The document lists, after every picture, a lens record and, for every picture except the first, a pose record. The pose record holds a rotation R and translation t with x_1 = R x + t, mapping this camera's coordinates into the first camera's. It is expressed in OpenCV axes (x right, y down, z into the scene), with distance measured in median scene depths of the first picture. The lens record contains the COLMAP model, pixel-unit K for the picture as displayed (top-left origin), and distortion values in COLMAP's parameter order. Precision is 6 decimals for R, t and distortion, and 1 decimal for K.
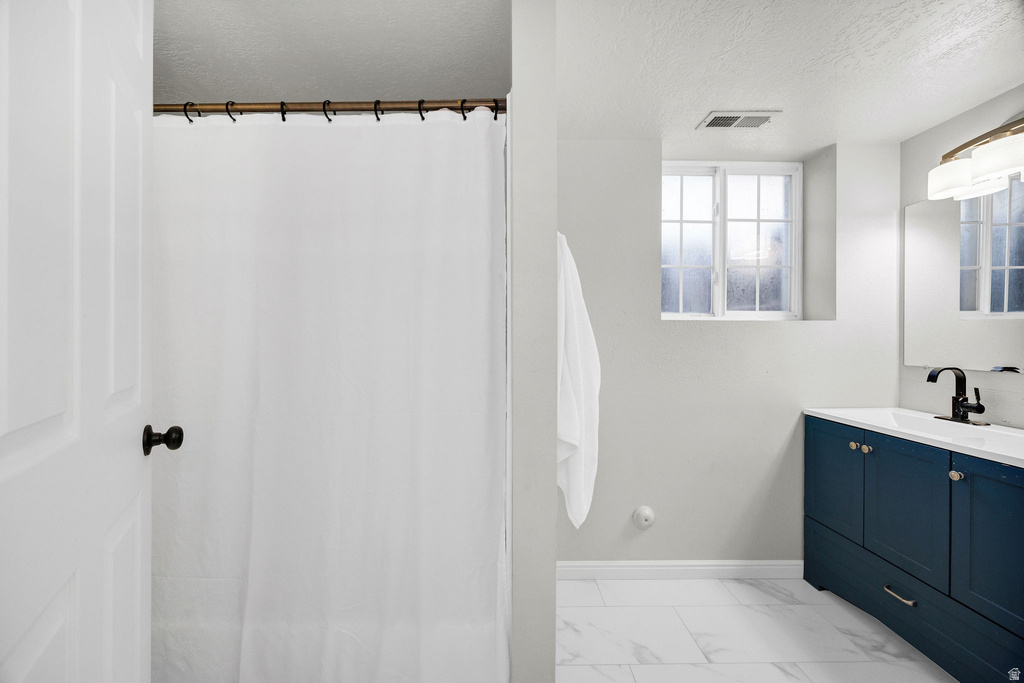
lens RADIAL K [[396.6, 0, 504.3], [0, 396.6, 339.1], [0, 0, 1]] dist [-0.014184, -0.000090]
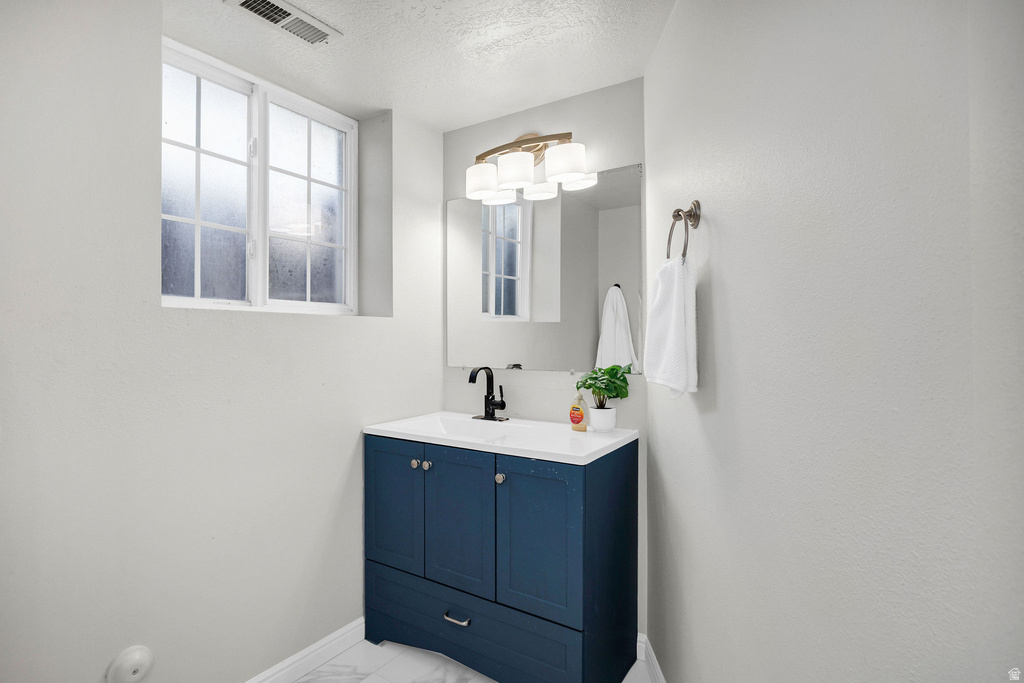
lens RADIAL K [[523.1, 0, 506.4], [0, 523.1, 339.7], [0, 0, 1]] dist [-0.005209, 0.001635]
pose [[0.574983, -0.004061, 0.818155, 0.059952], [0.005650, 0.999984, 0.000992, 0.000788], [-0.818146, 0.004052, 0.574996, 0.144971]]
